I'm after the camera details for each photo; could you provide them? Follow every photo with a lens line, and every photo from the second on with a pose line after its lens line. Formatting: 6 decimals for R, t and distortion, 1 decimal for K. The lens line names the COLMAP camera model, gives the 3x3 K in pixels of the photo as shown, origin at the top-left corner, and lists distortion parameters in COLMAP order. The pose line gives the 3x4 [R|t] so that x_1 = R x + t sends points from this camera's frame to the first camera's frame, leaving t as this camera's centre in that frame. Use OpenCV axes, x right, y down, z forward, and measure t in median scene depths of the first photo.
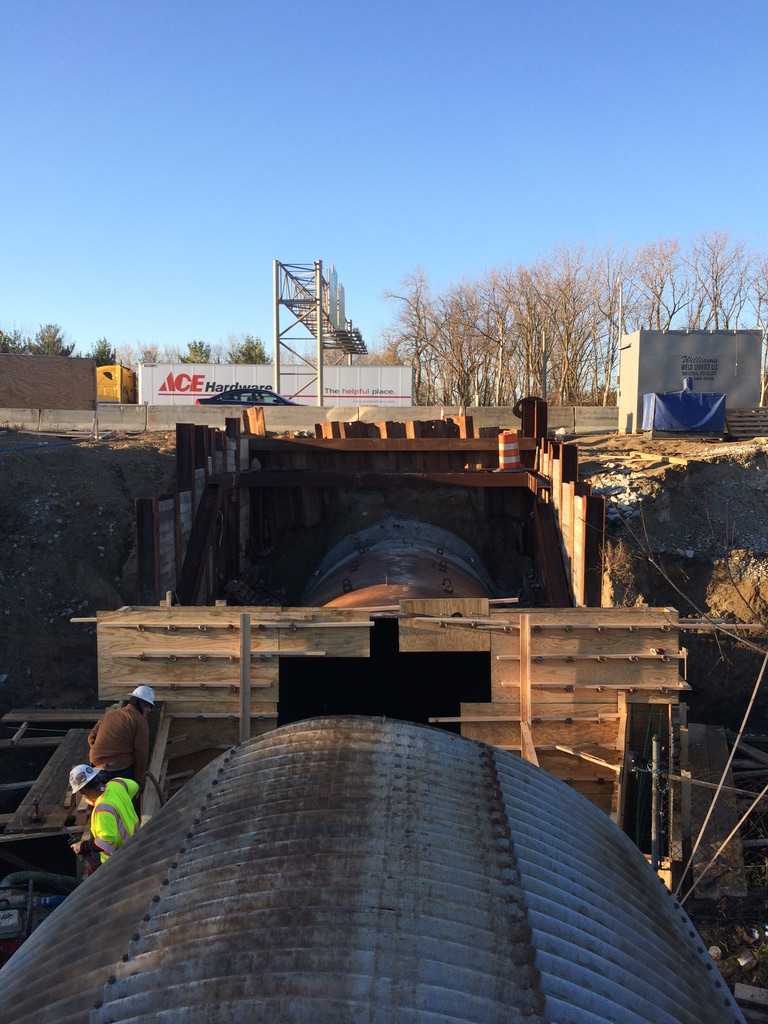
lens RADIAL K [[869.7, 0, 380.3], [0, 869.7, 512.7], [0, 0, 1]] dist [0.063561, -0.010204]
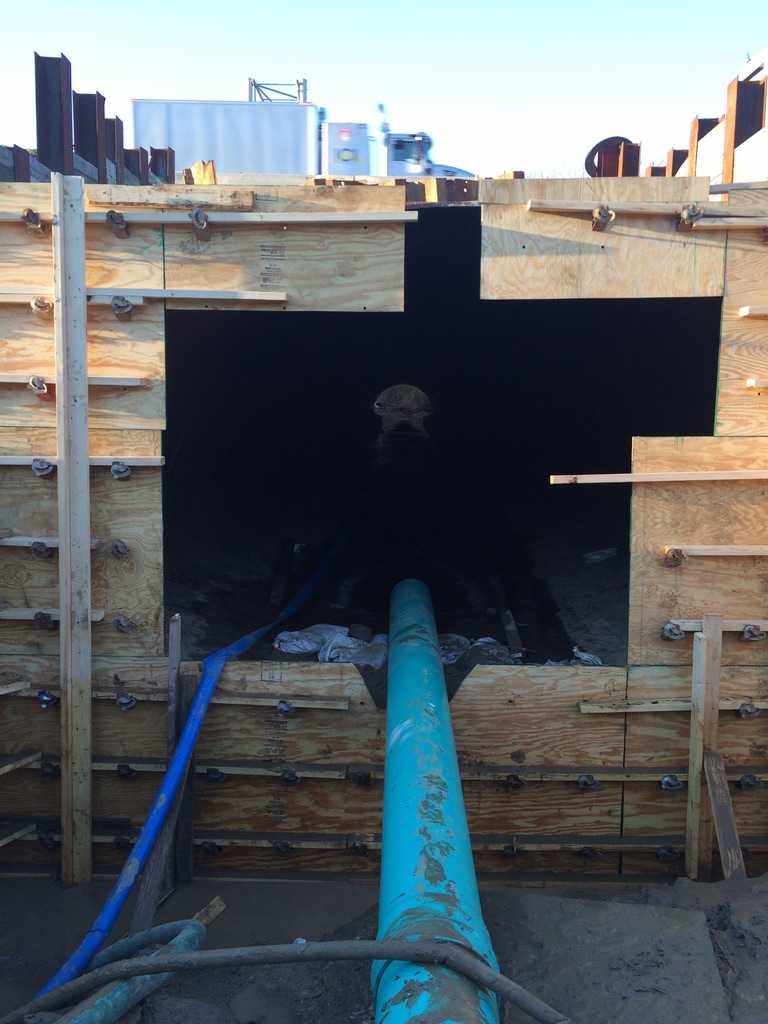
lens RADIAL K [[871.5, 0, 384.0], [0, 871.5, 512.0], [0, 0, 1]] dist [0.073375, -0.042882]
pose [[0.999503, 0.012561, 0.028929, -0.030596], [-0.014198, 0.998269, 0.057079, 0.231118], [-0.028161, -0.057461, 0.997950, 0.612163]]
